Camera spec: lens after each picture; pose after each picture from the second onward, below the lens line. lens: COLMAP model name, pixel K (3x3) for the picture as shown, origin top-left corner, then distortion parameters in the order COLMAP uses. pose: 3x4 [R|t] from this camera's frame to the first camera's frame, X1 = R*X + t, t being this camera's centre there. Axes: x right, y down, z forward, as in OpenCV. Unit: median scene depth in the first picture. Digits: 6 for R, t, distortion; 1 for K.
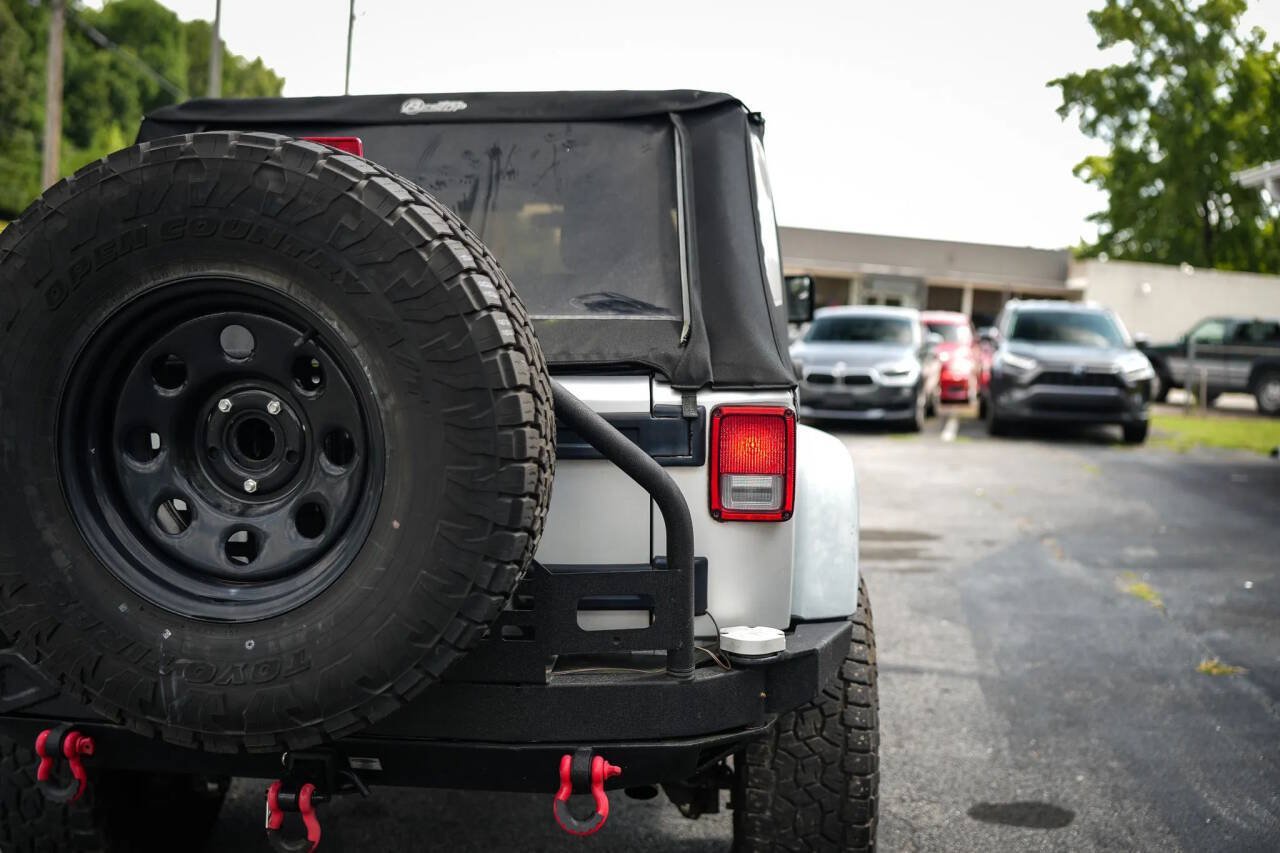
lens RADIAL K [[1221.3, 0, 642.8], [0, 1221.3, 429.8], [0, 0, 1]] dist [-0.174936, 0.226153]
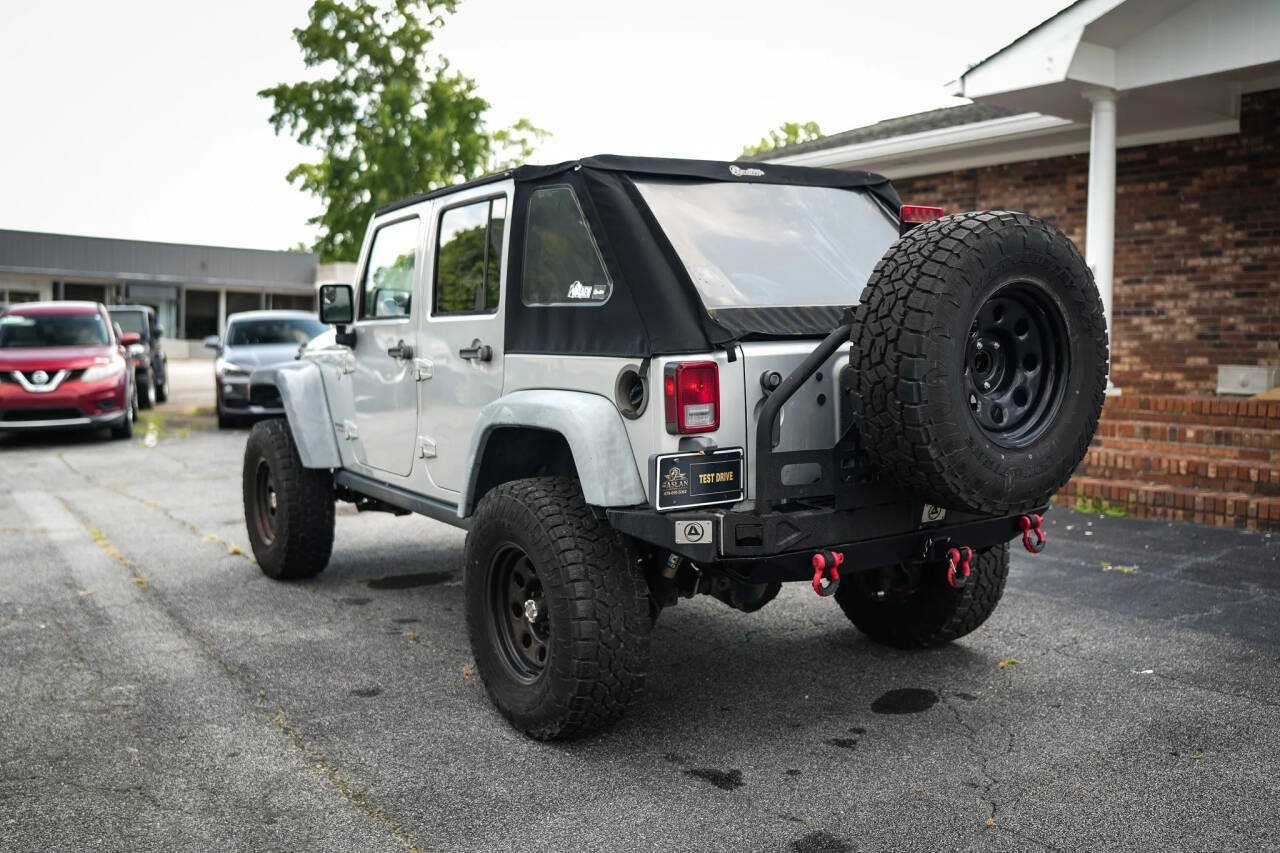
lens RADIAL K [[1218.8, 0, 636.8], [0, 1218.8, 425.5], [0, 0, 1]] dist [-0.182878, 0.222970]
pose [[0.786239, -0.082791, 0.612351, -1.048474], [0.086357, 0.995980, 0.023778, 0.007962], [-0.611858, 0.034185, 0.790228, -0.115505]]
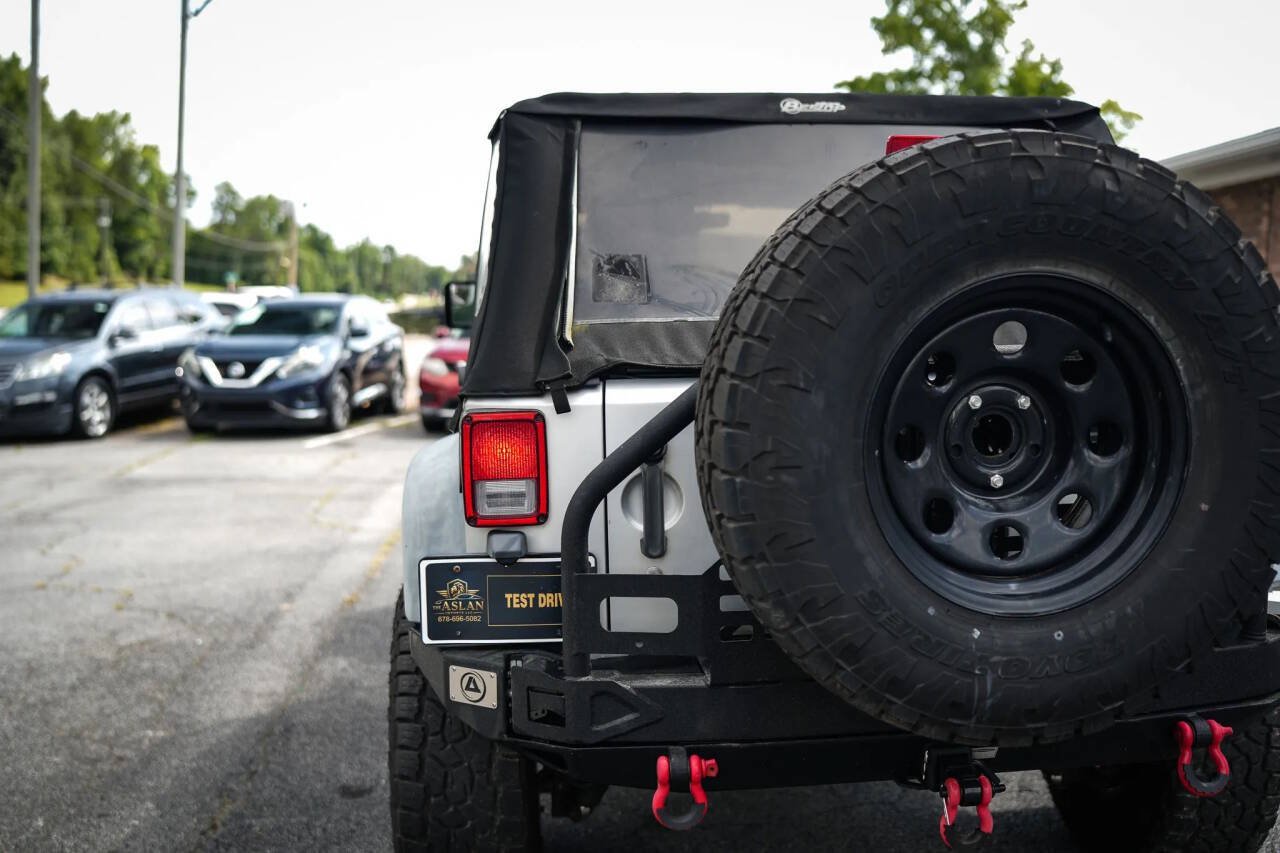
lens RADIAL K [[1221.5, 0, 643.7], [0, 1221.5, 424.8], [0, 0, 1]] dist [-0.182221, 0.227641]
pose [[0.983209, -0.038587, 0.178354, -0.413715], [0.039708, 0.999208, -0.002717, -0.005021], [-0.178108, 0.009753, 0.983963, 0.031603]]
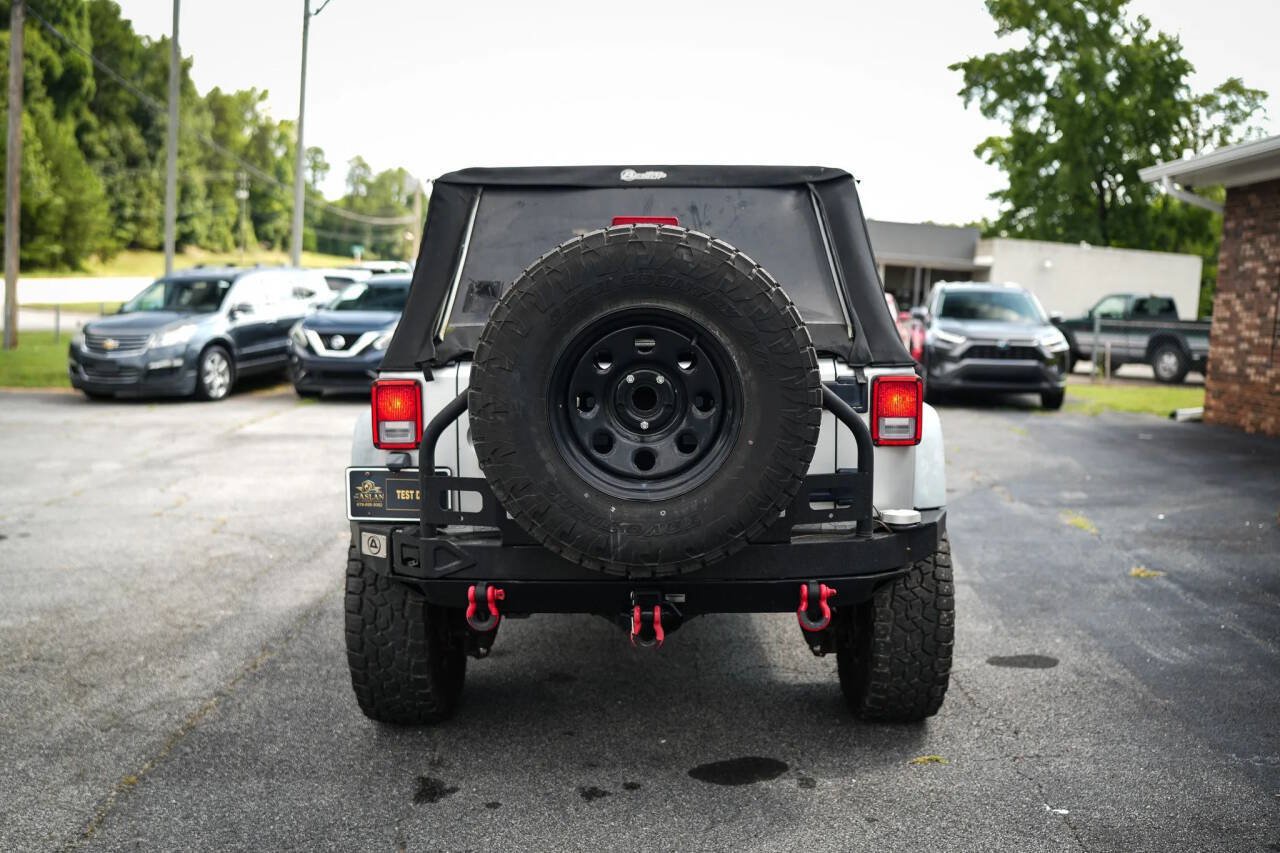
lens RADIAL K [[1218.8, 0, 636.8], [0, 1218.8, 425.5], [0, 0, 1]] dist [-0.182878, 0.222970]
pose [[0.997248, -0.018209, 0.071867, -0.241308], [0.017114, 0.999728, 0.015823, 0.009854], [-0.072136, -0.014549, 0.997289, -0.389164]]
